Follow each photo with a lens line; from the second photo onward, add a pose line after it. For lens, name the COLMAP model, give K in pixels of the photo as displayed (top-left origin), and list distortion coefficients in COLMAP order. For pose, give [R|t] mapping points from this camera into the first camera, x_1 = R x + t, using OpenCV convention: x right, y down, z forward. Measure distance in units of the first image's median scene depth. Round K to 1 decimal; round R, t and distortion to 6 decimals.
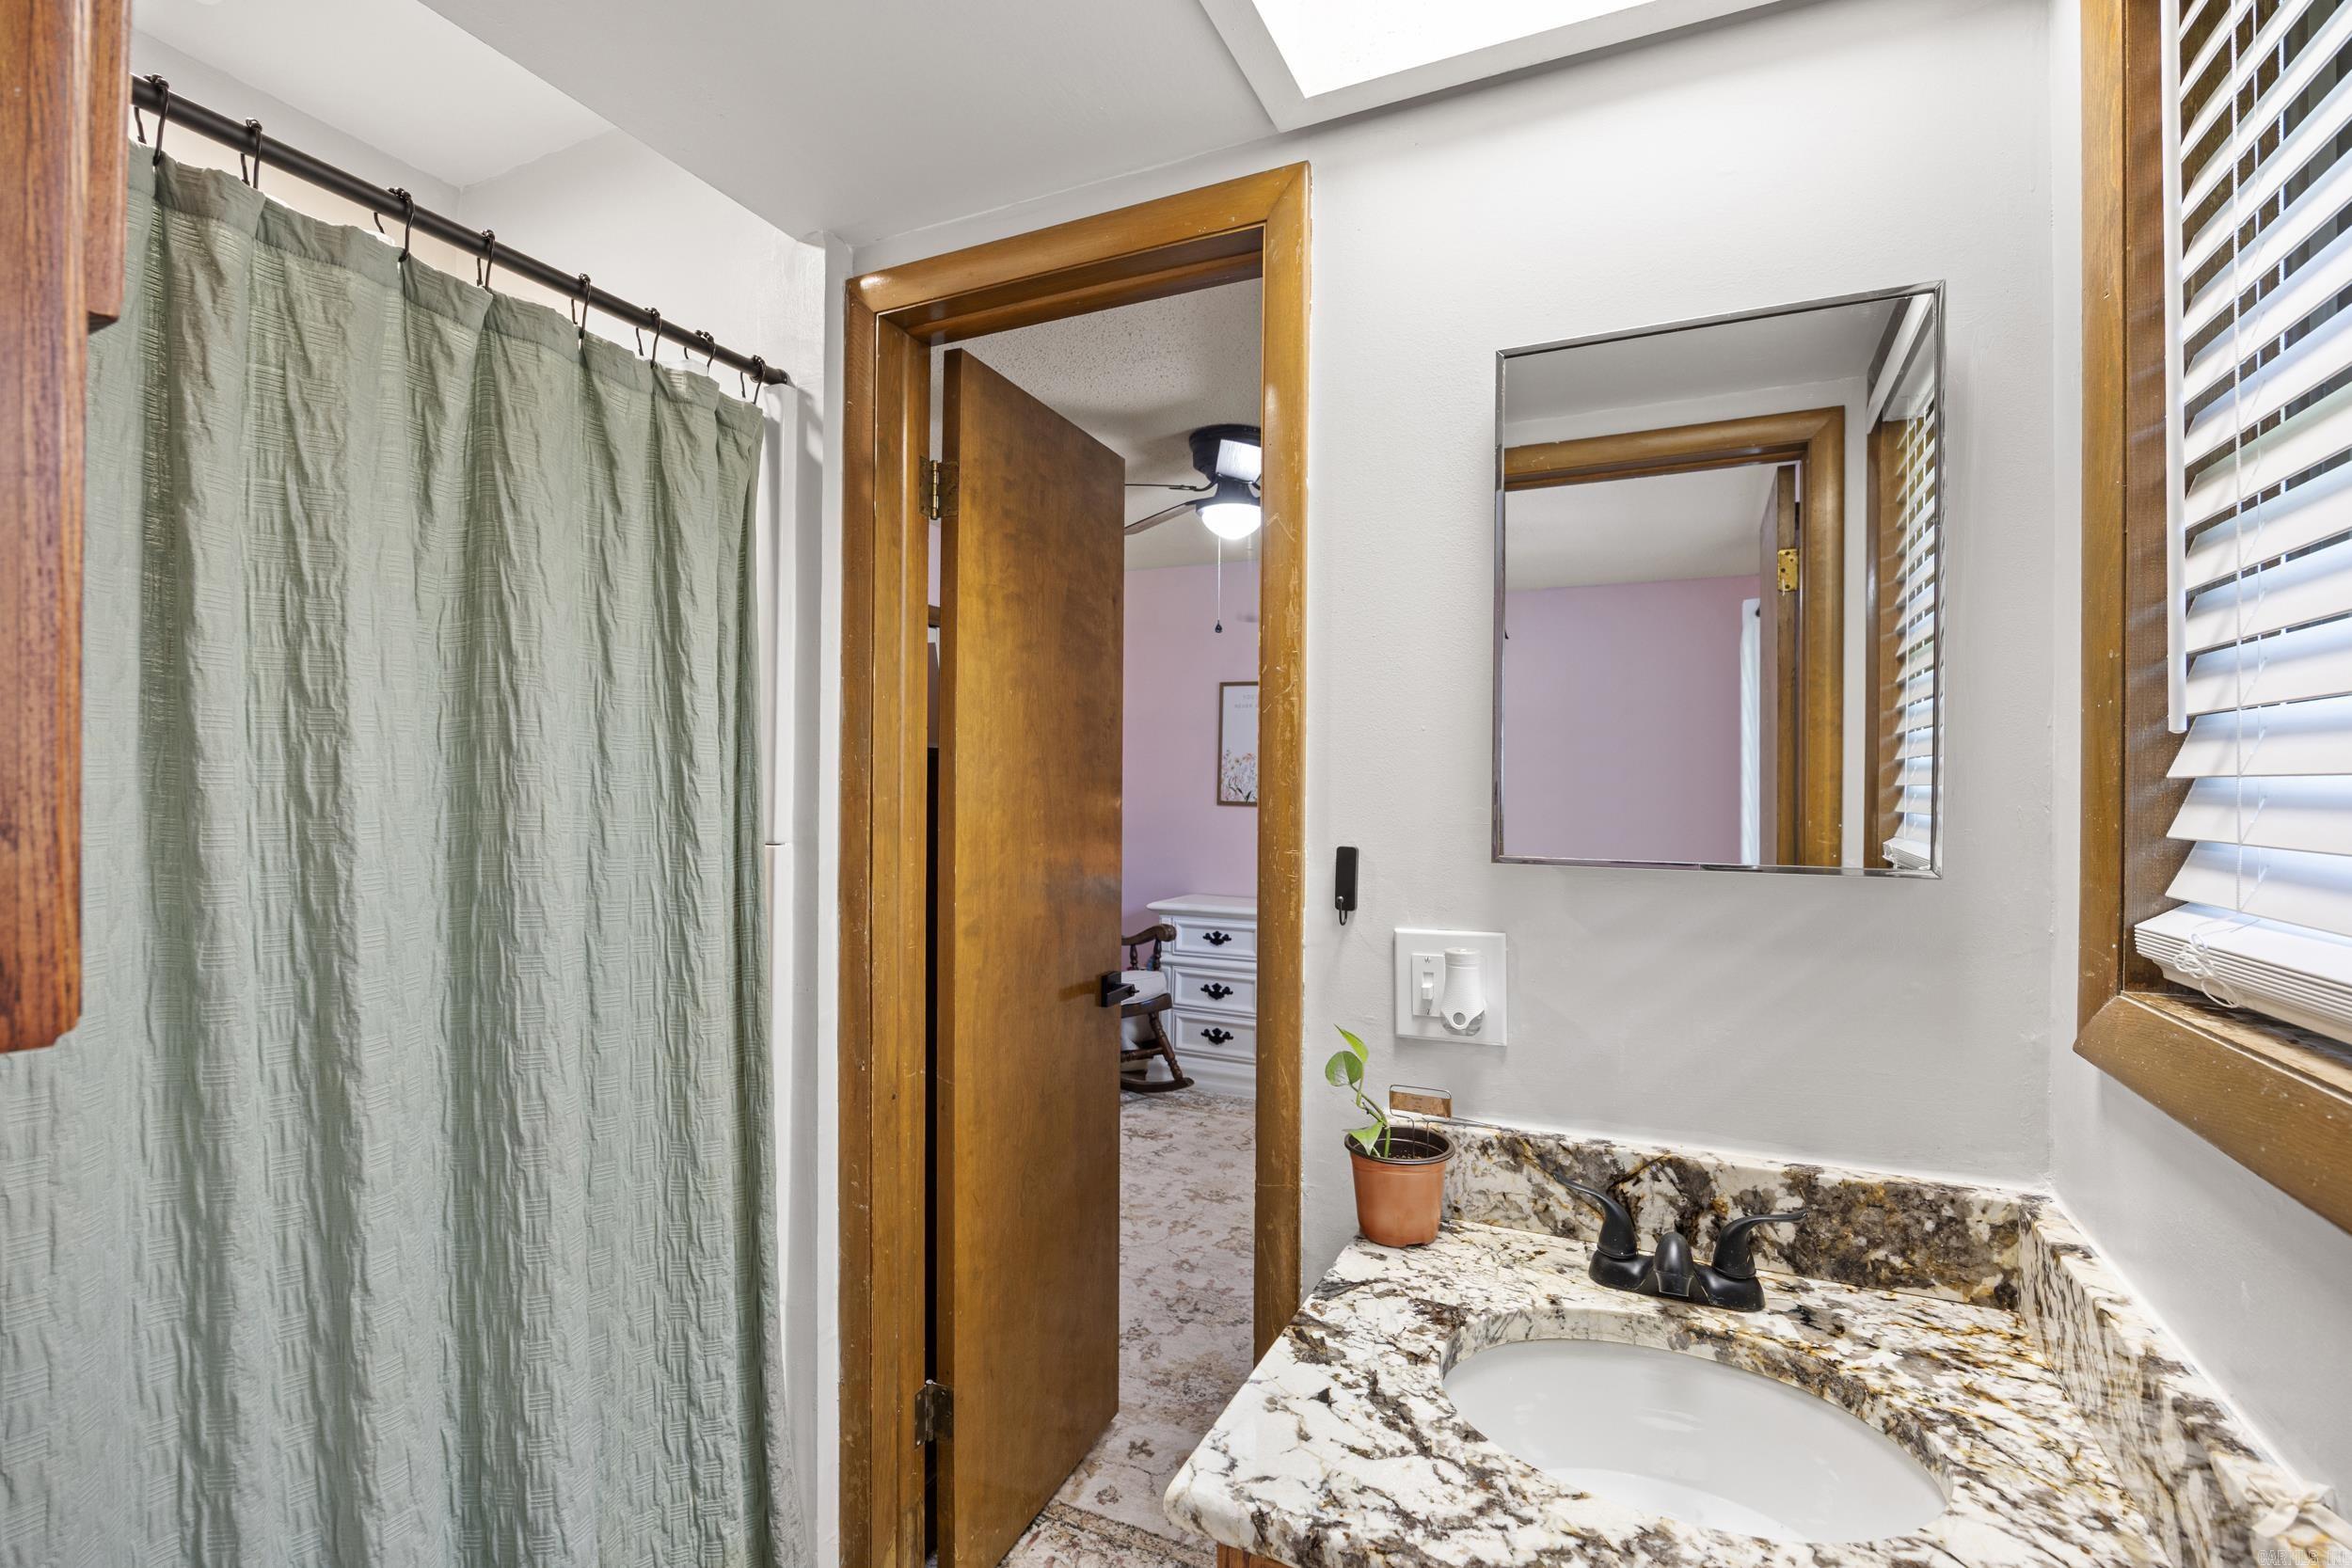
lens RADIAL K [[1054.0, 0, 1178.7], [0, 1054.0, 784.3], [0, 0, 1]] dist [-0.002167, -0.000302]
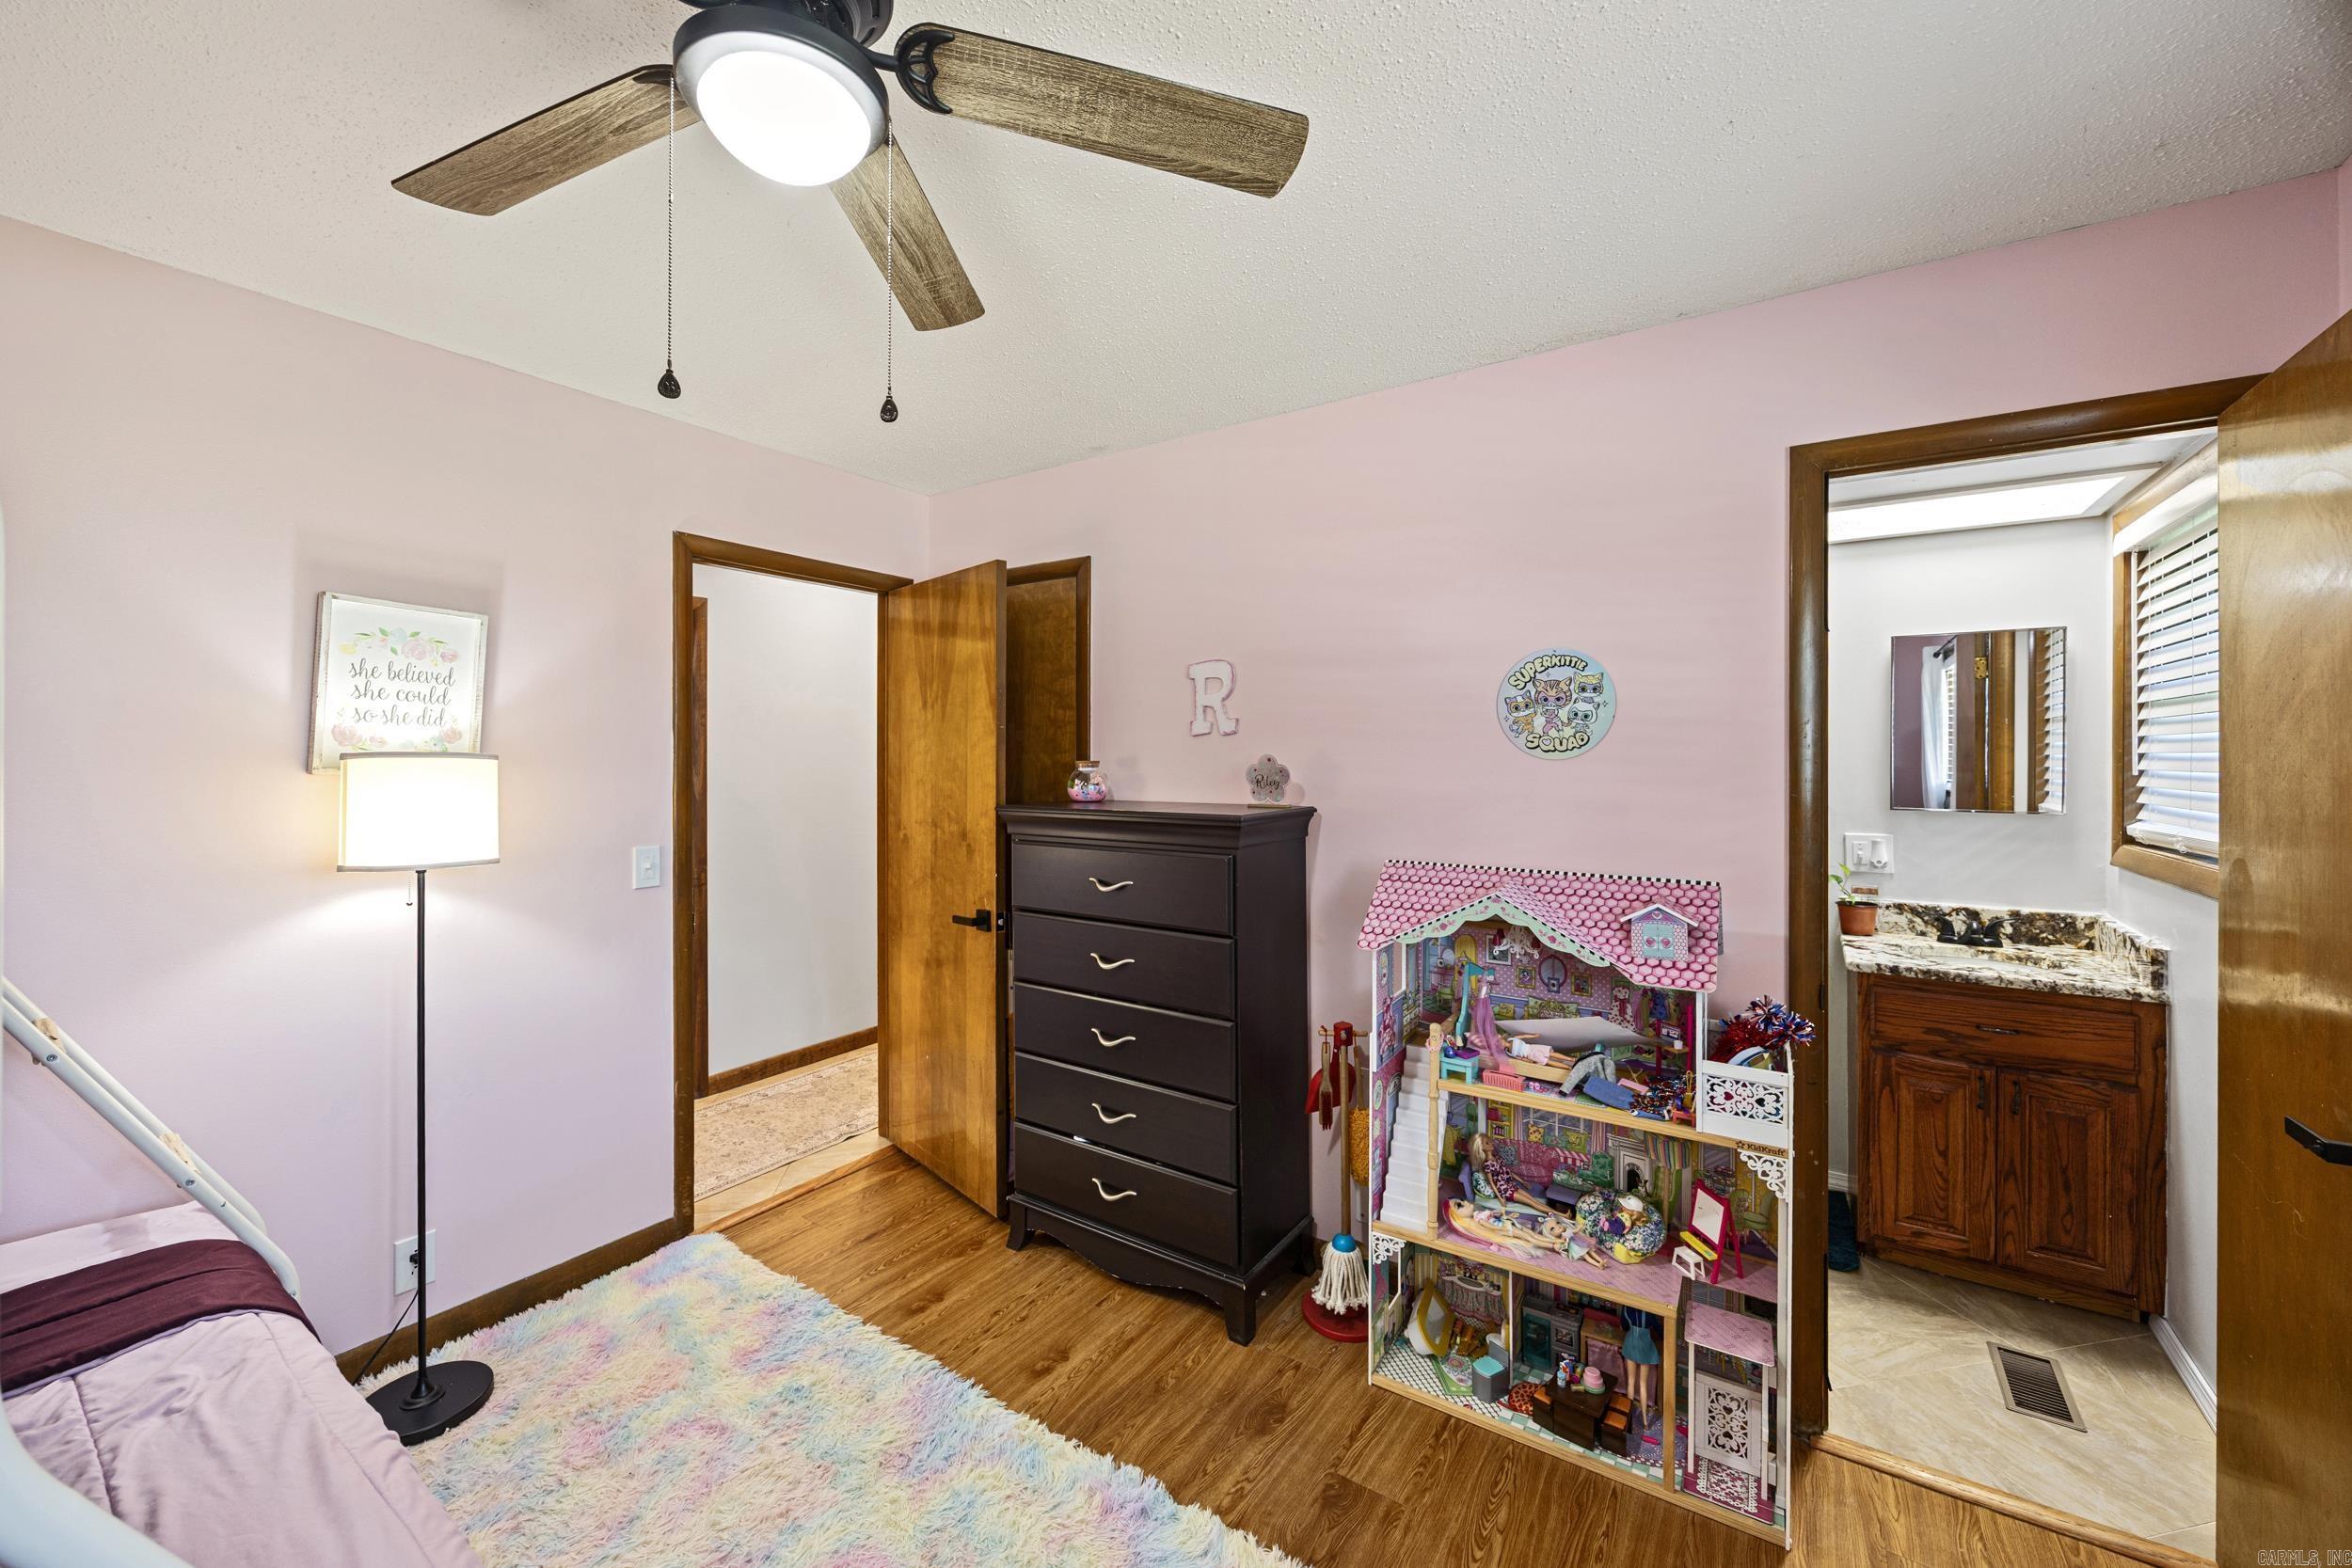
lens RADIAL K [[901.3, 0, 1152.6], [0, 901.3, 755.7], [0, 0, 1]] dist [-0.002202, -0.000204]
pose [[0.985222, -0.006146, -0.171174, -1.410469], [0.006626, 0.999976, 0.002229, -0.105695], [0.171156, -0.003330, 0.985238, -1.982355]]
